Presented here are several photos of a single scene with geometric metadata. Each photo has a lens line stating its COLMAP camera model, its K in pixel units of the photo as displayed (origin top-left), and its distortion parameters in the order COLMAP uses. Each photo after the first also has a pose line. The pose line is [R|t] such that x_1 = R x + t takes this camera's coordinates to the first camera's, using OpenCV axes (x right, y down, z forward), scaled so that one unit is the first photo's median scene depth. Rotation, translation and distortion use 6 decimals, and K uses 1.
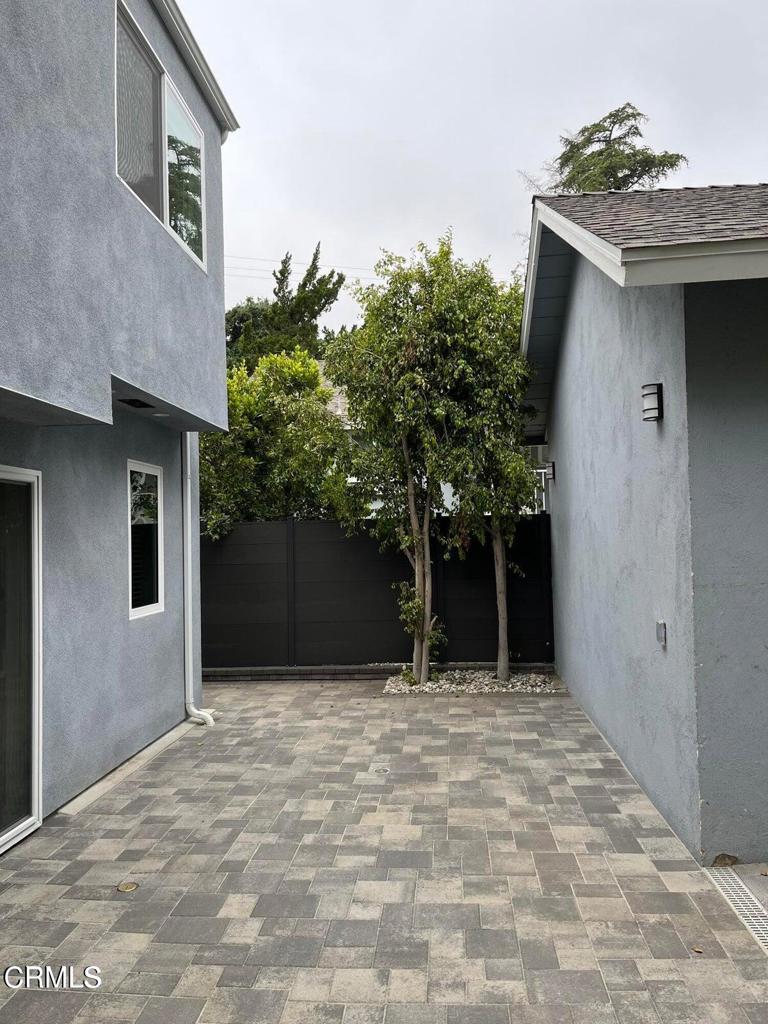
lens RADIAL K [[766.9, 0, 383.7], [0, 766.9, 514.4], [0, 0, 1]] dist [0.022866, -0.009330]
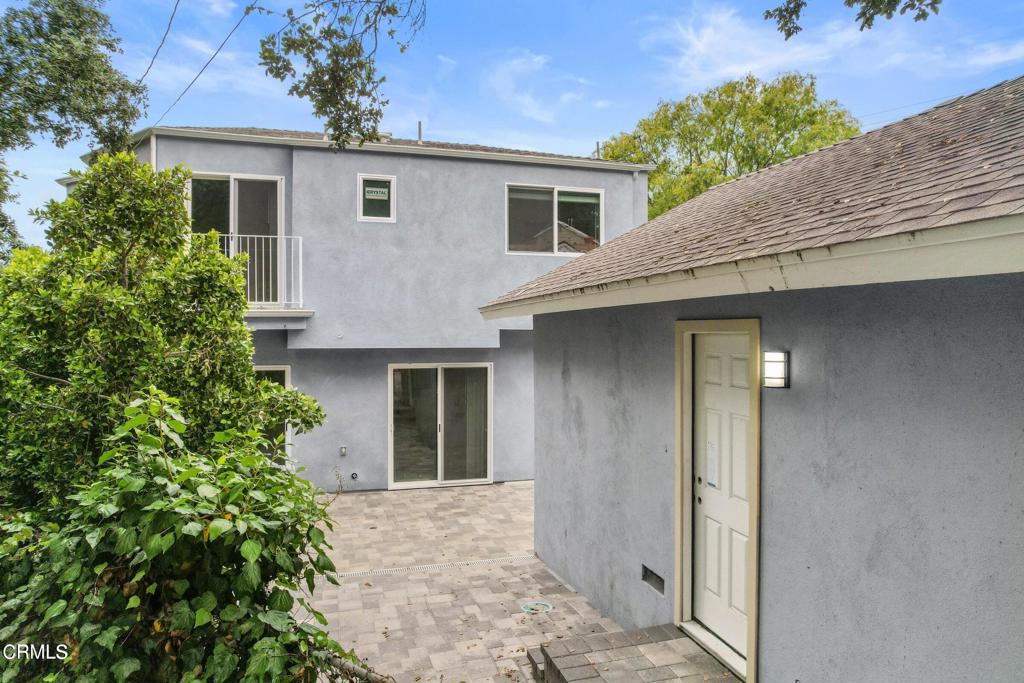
lens RADIAL K [[651.5, 0, 511.3], [0, 651.5, 339.4], [0, 0, 1]] dist [-0.010524, -0.000455]
pose [[0.354561, 0.025474, -0.934686, 1.761294], [0.020364, 0.999181, 0.034957, -0.214975], [0.934811, -0.031428, 0.353752, 0.198287]]
